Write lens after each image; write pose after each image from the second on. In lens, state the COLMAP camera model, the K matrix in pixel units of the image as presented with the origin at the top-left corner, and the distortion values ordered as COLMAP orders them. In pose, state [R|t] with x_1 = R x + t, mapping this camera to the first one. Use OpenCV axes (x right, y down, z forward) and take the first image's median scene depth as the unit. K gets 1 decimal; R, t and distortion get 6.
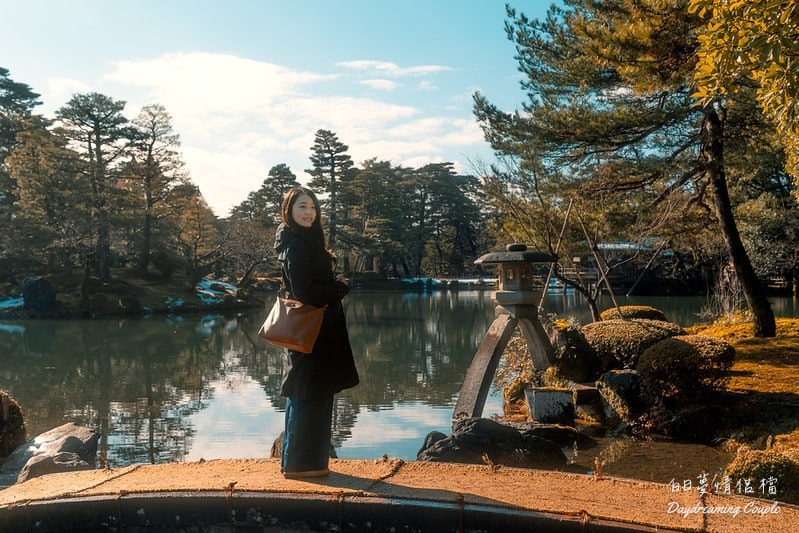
lens RADIAL K [[1054.1, 0, 395.7], [0, 1054.1, 262.7], [0, 0, 1]] dist [0.006115, 0.000000]
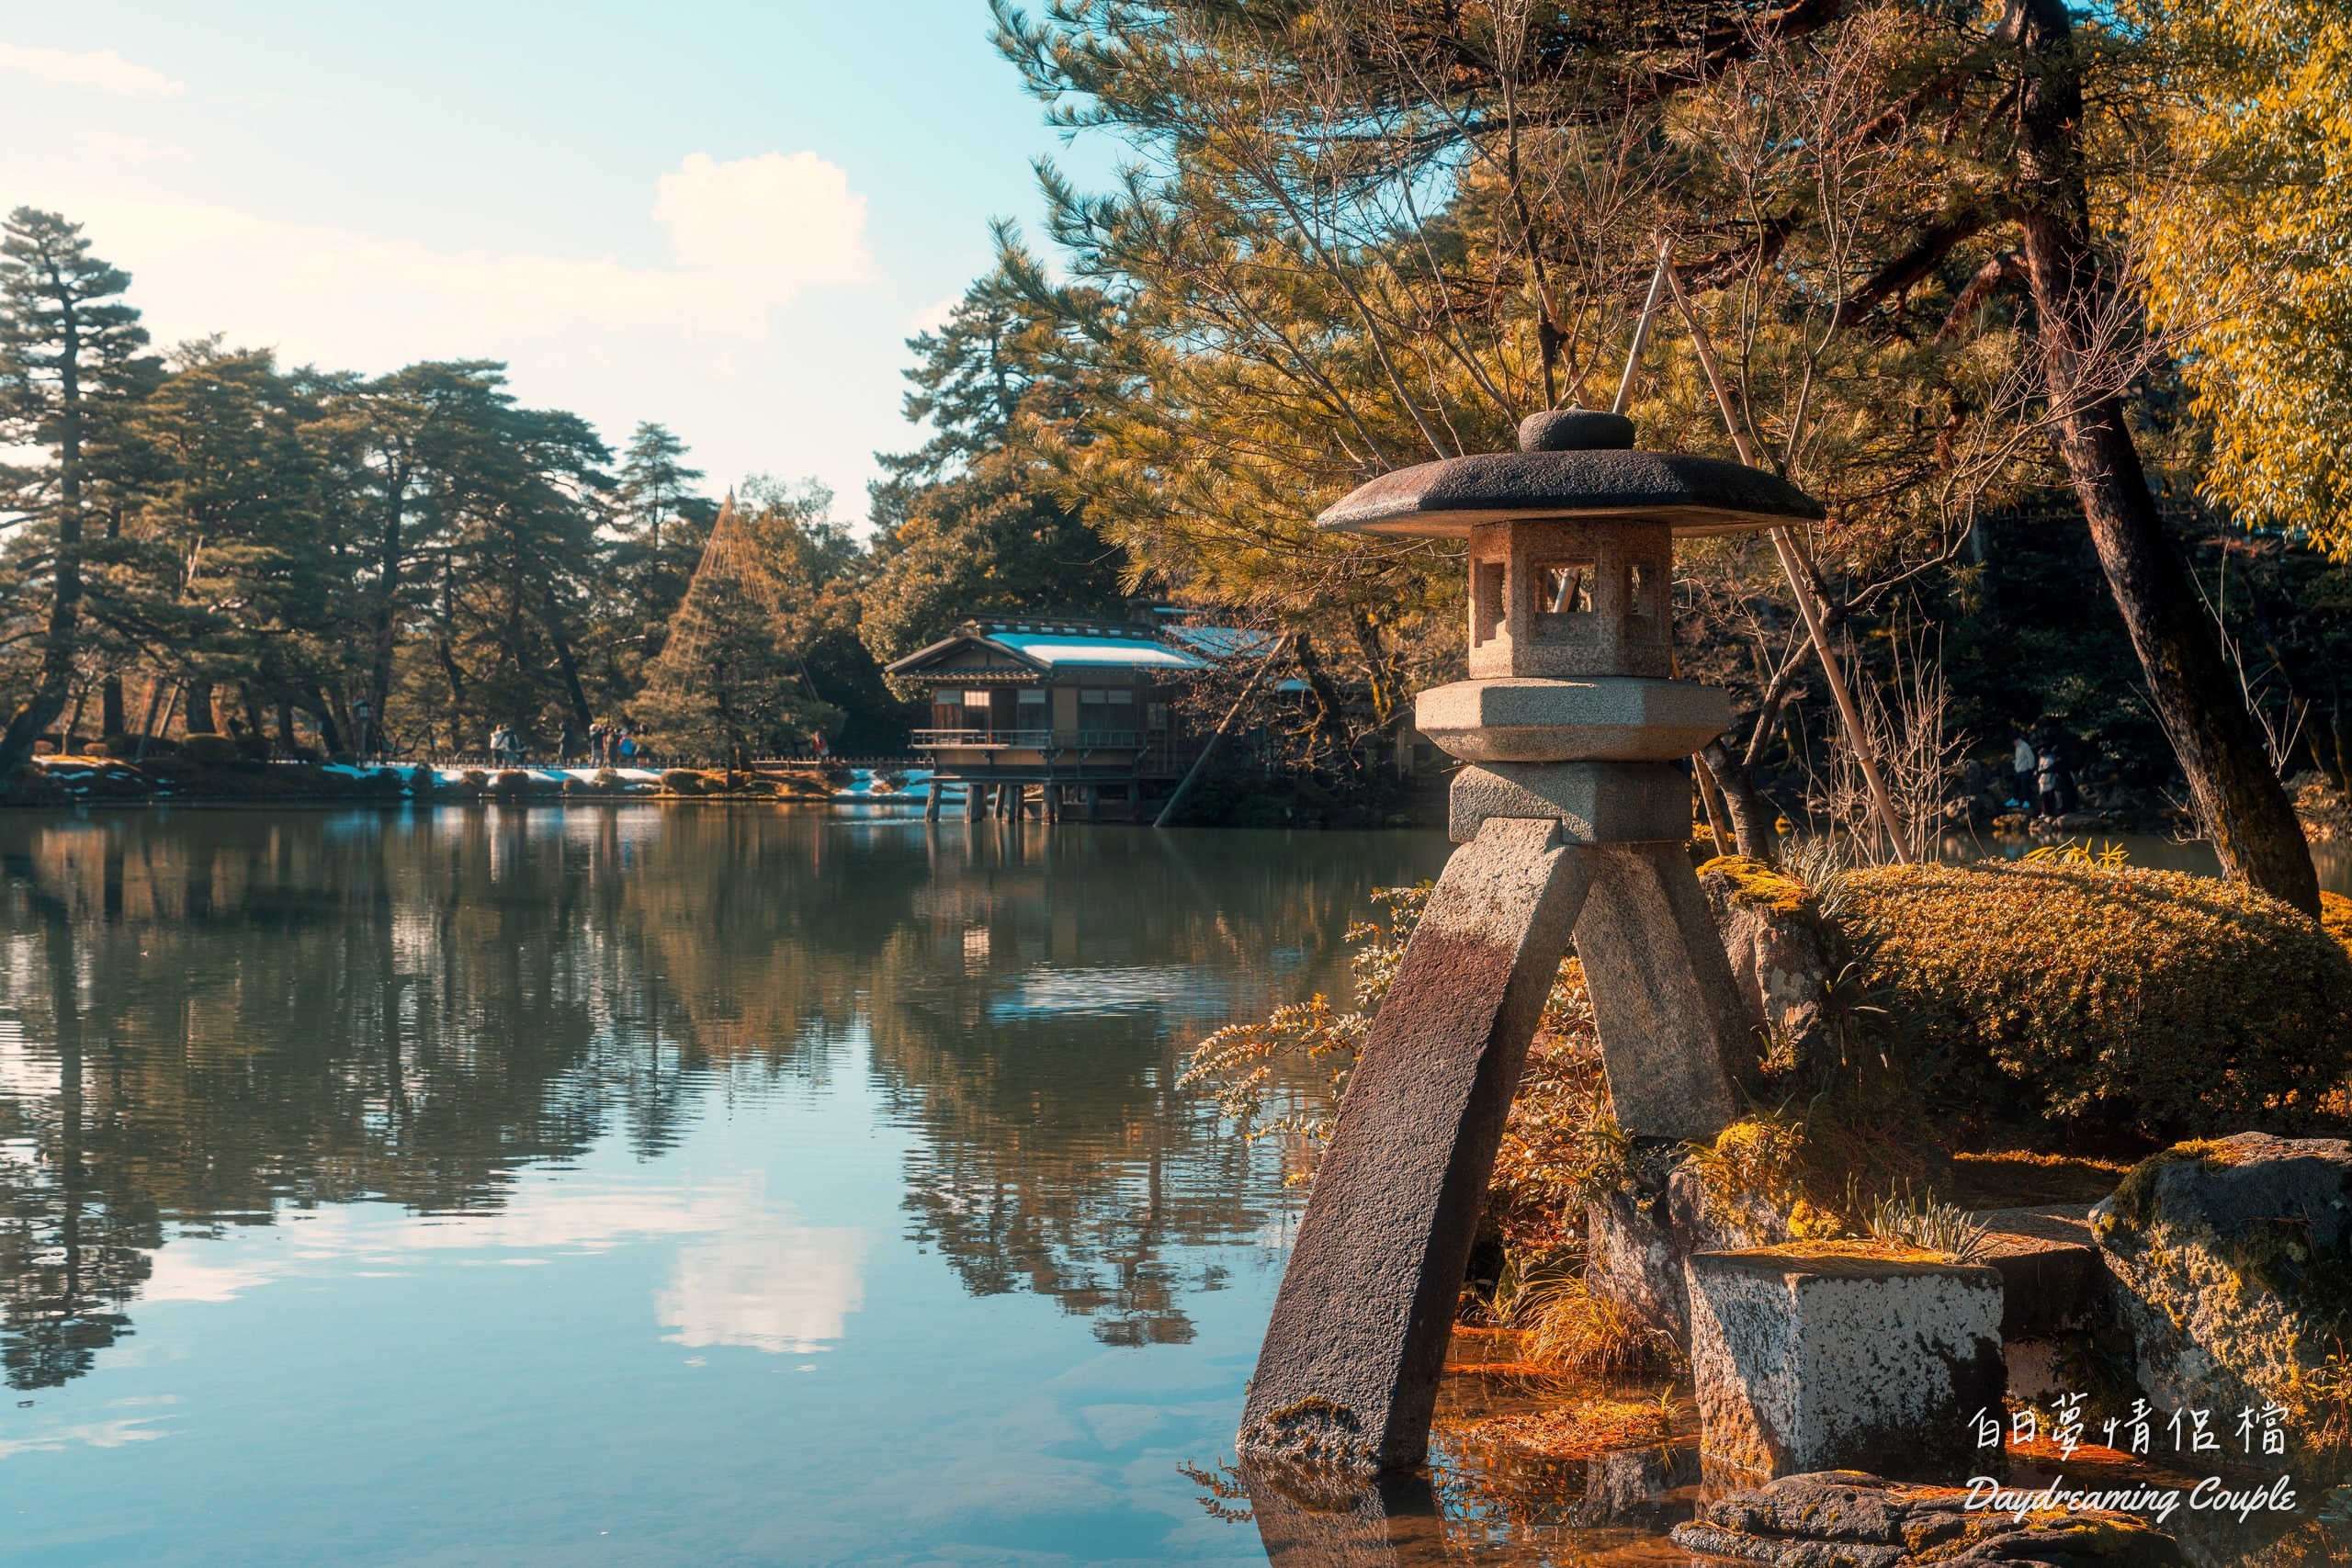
lens RADIAL K [[3486.3, 0, 1177.8], [0, 3486.3, 796.5], [0, 0, 1]] dist [0.028094, 0.000000]
pose [[0.967320, 0.011817, 0.253284, -0.020762], [-0.016877, 0.999699, 0.017816, 0.007999], [-0.252997, -0.021508, 0.967228, 0.102558]]
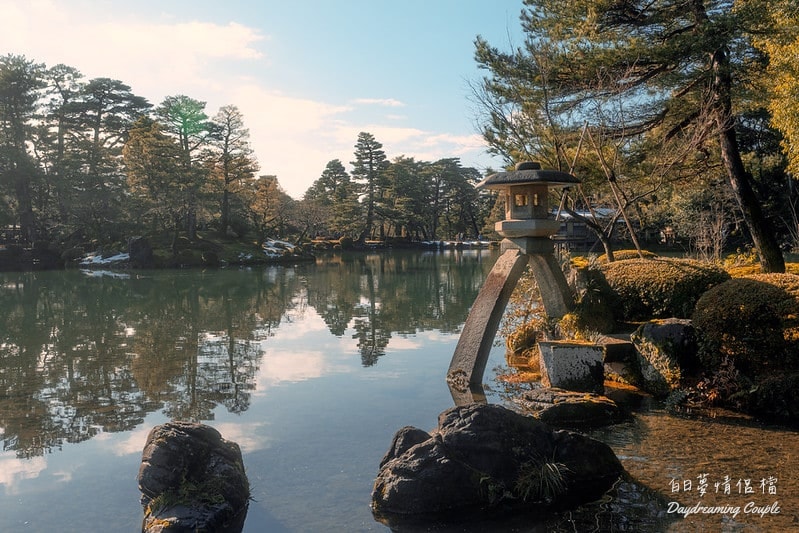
lens RADIAL K [[725.2, 0, 383.6], [0, 725.2, 286.8], [0, 0, 1]] dist [-0.015296, 0.023308]
pose [[0.998769, 0.000611, -0.049600, 0.007064], [0.003092, 0.997213, 0.074537, 0.007898], [0.049507, -0.074598, 0.995984, 0.096675]]
